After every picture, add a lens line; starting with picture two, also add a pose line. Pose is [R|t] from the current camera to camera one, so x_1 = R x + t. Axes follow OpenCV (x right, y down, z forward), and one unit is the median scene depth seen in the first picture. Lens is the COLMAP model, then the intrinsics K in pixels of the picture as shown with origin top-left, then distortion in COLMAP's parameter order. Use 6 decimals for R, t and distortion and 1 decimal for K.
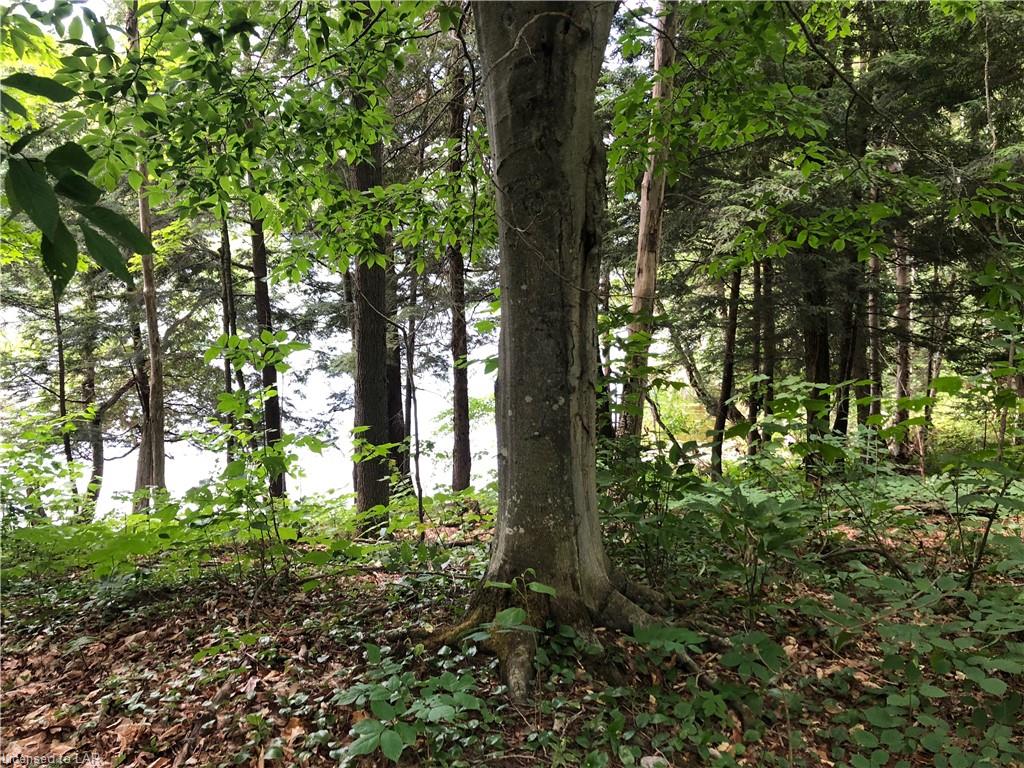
lens RADIAL K [[811.9, 0, 514.7], [0, 811.9, 419.7], [0, 0, 1]] dist [0.035208, -0.051800]
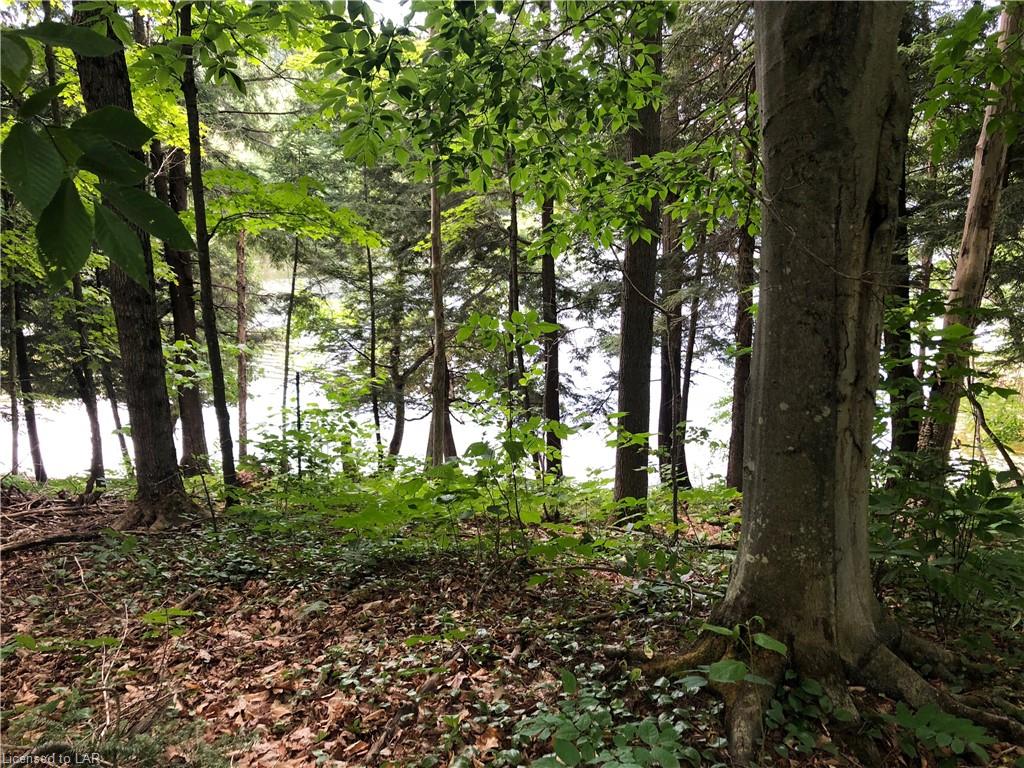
lens RADIAL K [[811.9, 0, 514.7], [0, 811.9, 419.7], [0, 0, 1]] dist [0.035208, -0.051800]
pose [[0.936840, 0.079709, -0.340555, 0.034166], [-0.070714, 0.996743, 0.038765, -0.019112], [0.342536, -0.012235, 0.939425, 0.094086]]
